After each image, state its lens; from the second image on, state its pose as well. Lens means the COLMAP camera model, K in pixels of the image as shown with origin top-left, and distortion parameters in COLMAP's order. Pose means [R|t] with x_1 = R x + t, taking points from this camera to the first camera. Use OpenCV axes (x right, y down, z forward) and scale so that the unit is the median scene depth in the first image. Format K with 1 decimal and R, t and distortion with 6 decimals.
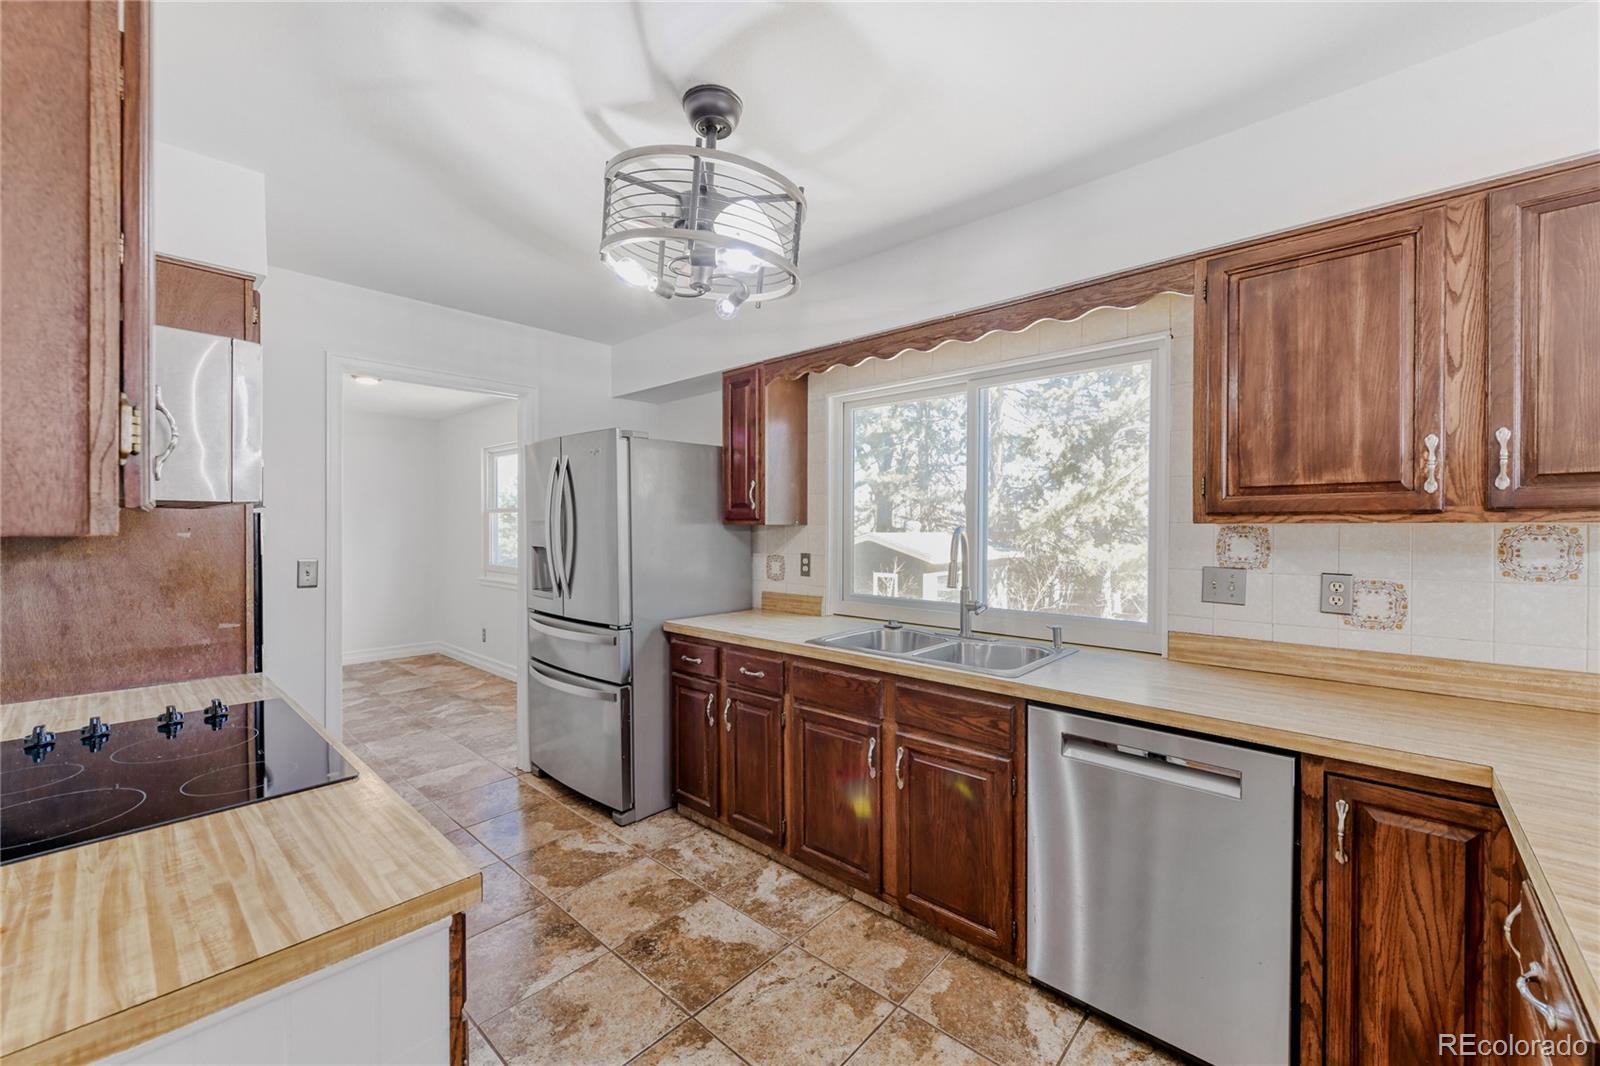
lens RADIAL K [[637.0, 0, 804.4], [0, 637.0, 528.6], [0, 0, 1]] dist [0.006325, -0.002559]
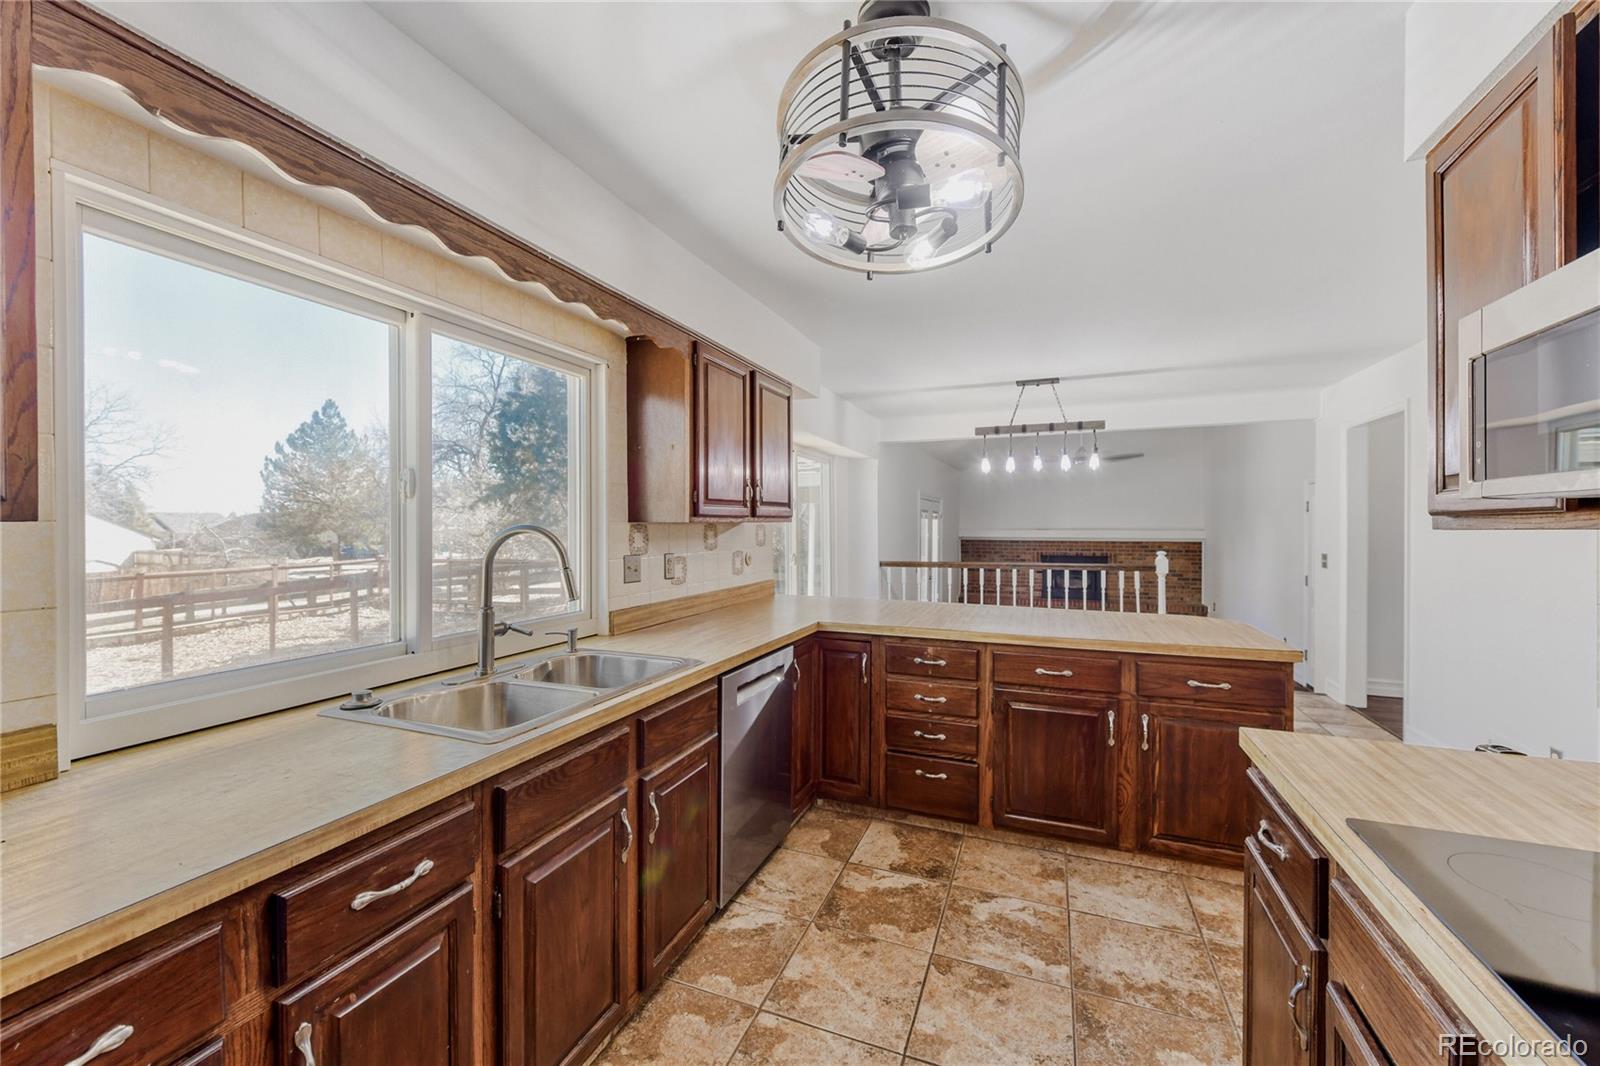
lens RADIAL K [[637.0, 0, 807.2], [0, 637.0, 526.6], [0, 0, 1]] dist [0.006325, -0.002559]
pose [[-0.360806, -0.005204, 0.932626, -0.786541], [0.003483, 0.999970, 0.006927, -0.008036], [-0.932634, 0.005748, -0.360777, 1.262654]]
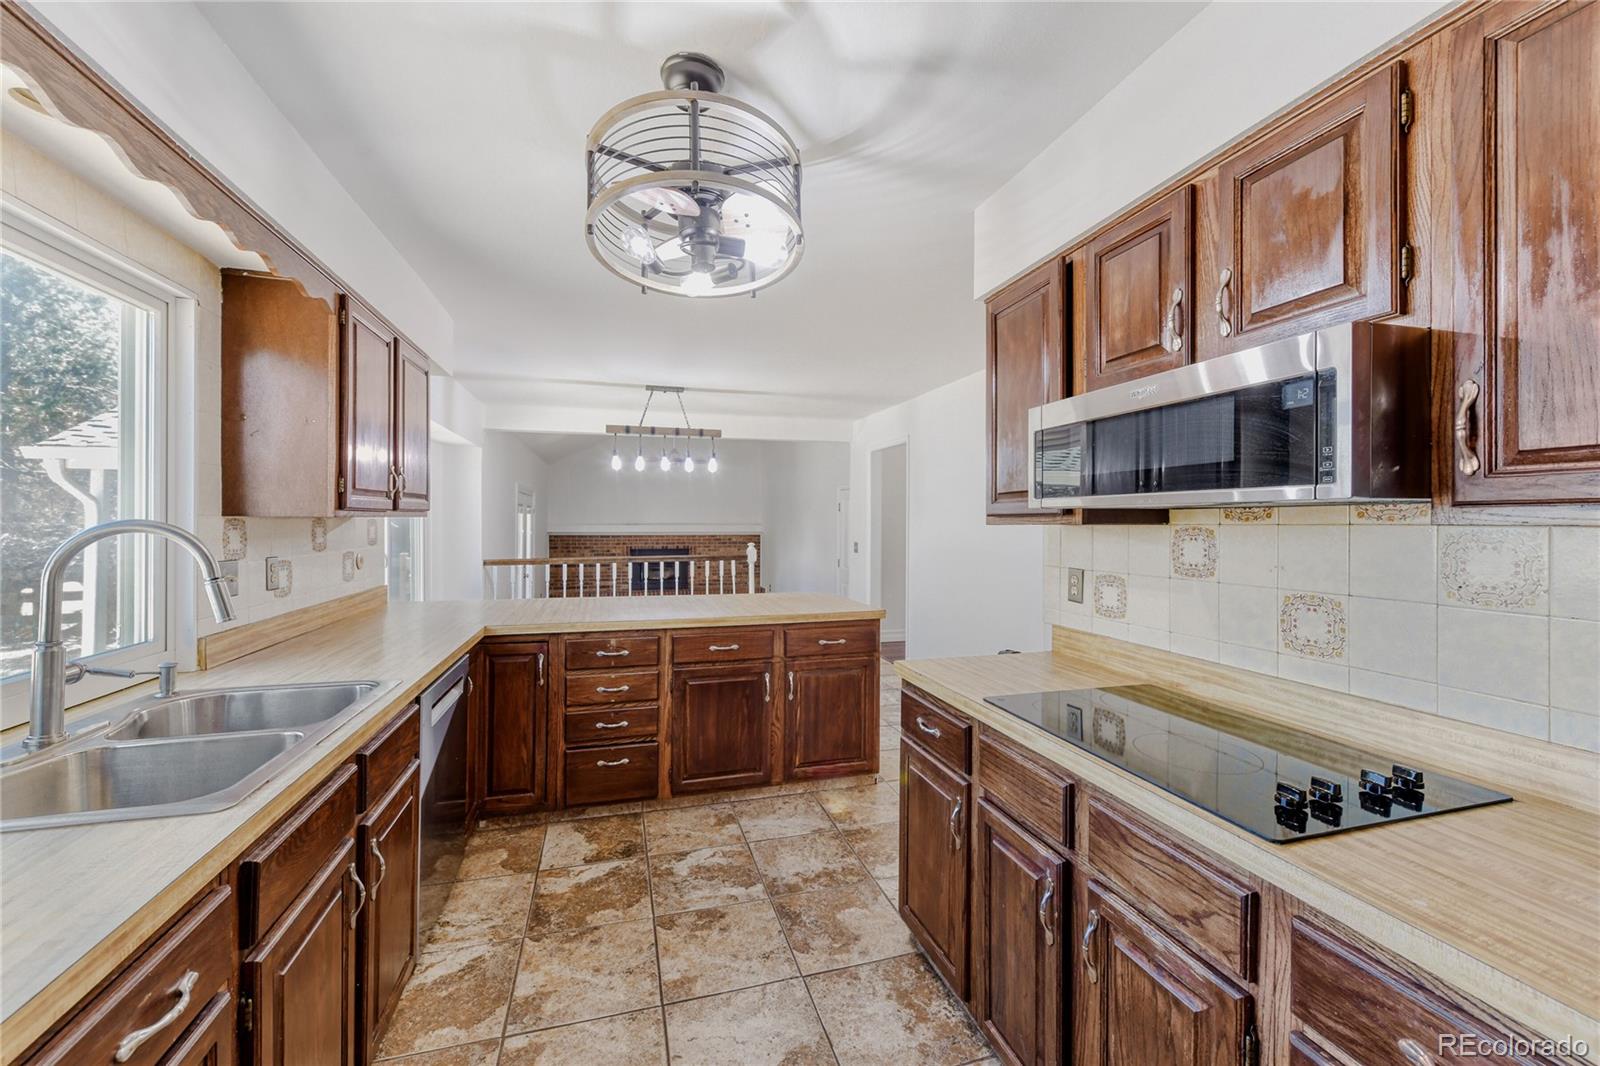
lens RADIAL K [[637.0, 0, 813.9], [0, 637.0, 519.0], [0, 0, 1]] dist [0.006325, -0.002559]
pose [[-0.861558, -0.004540, 0.507639, -0.698928], [-0.003304, 0.999989, 0.003335, -0.010954], [-0.507649, 0.001196, -0.861563, 1.543529]]
